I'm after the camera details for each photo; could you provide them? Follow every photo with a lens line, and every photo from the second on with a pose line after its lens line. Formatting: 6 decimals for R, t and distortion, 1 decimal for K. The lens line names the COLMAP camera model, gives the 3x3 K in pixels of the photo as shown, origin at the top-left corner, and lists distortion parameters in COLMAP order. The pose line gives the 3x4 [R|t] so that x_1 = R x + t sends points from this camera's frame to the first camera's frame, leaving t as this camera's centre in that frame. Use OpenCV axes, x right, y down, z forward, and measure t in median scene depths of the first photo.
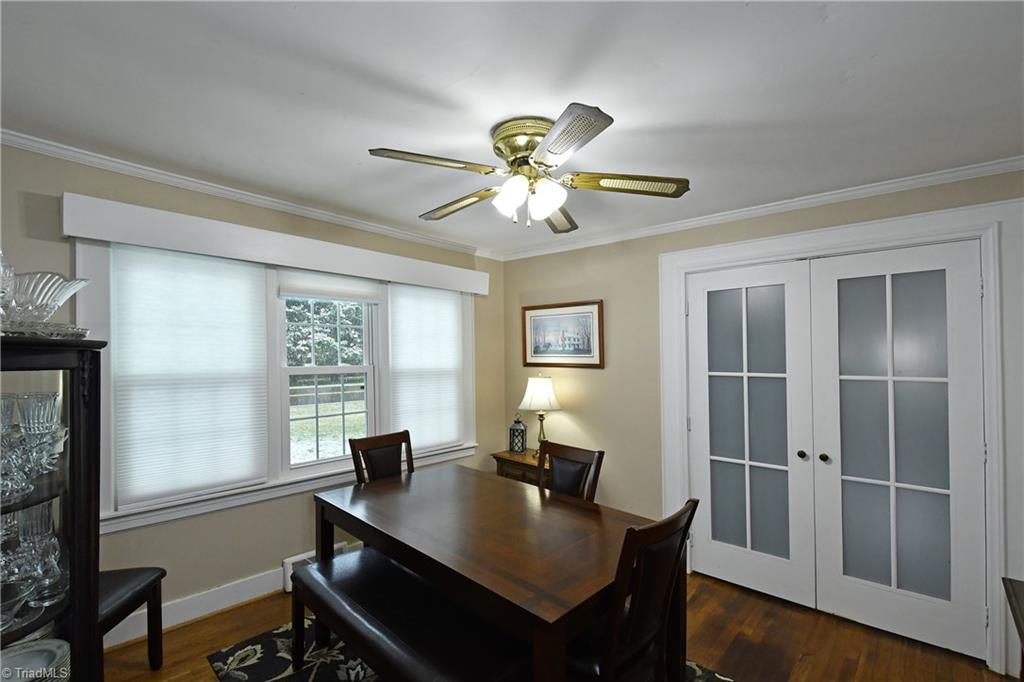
lens RADIAL K [[454.4, 0, 512.0], [0, 454.4, 341.0], [0, 0, 1]] dist [-0.000642, -0.000248]
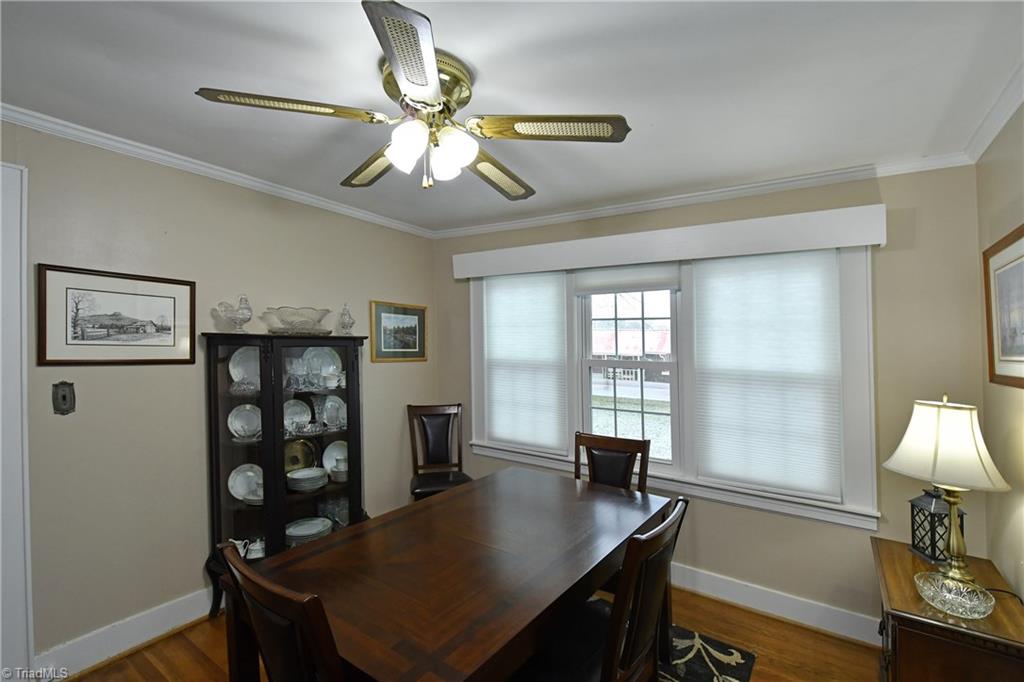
lens RADIAL K [[454.4, 0, 512.0], [0, 454.4, 341.0], [0, 0, 1]] dist [-0.000642, -0.000248]
pose [[0.147557, -0.014244, -0.988951, 0.575774], [0.005736, 0.999892, -0.013545, 0.027806], [0.989037, -0.003674, 0.147623, 0.664179]]
